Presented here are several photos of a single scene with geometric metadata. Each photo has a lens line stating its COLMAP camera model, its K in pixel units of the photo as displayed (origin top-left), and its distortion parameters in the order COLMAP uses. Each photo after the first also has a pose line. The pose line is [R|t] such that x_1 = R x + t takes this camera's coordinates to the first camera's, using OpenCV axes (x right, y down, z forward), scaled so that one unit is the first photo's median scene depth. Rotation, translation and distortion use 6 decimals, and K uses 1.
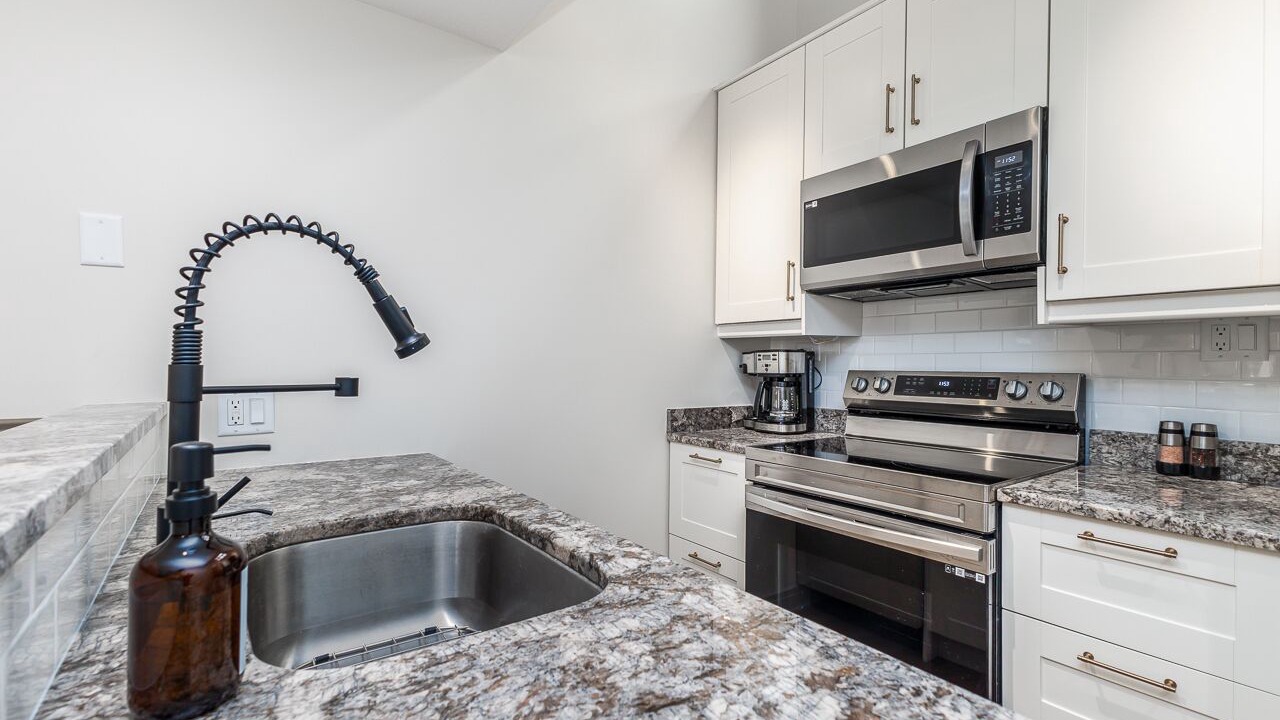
lens RADIAL K [[562.5, 0, 638.1], [0, 562.5, 362.5], [0, 0, 1]] dist [-0.000609, -0.000317]
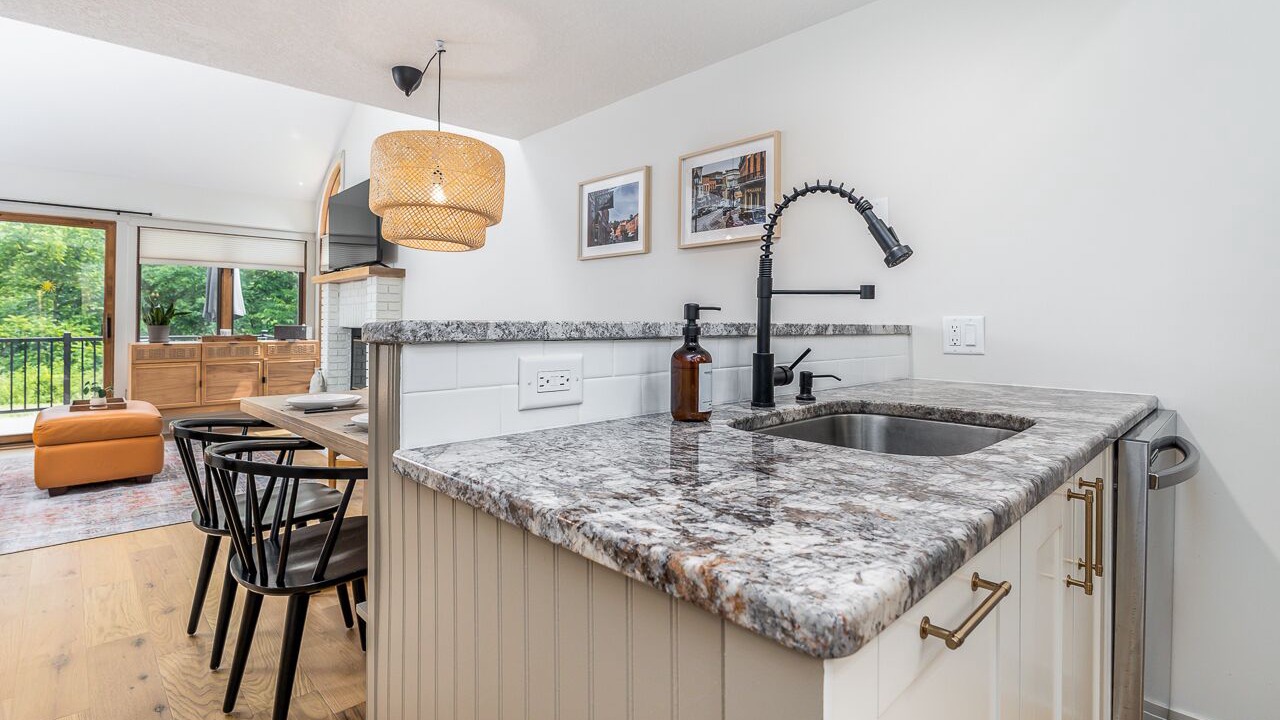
lens RADIAL K [[592.6, 0, 641.2], [0, 592.6, 319.3], [0, 0, 1]] dist [-0.000955, -0.000147]
pose [[0.152154, -0.009447, -0.988312, 0.879927], [-0.001352, 0.999951, -0.009766, 0.134206], [0.988356, 0.002822, 0.152134, 0.260350]]
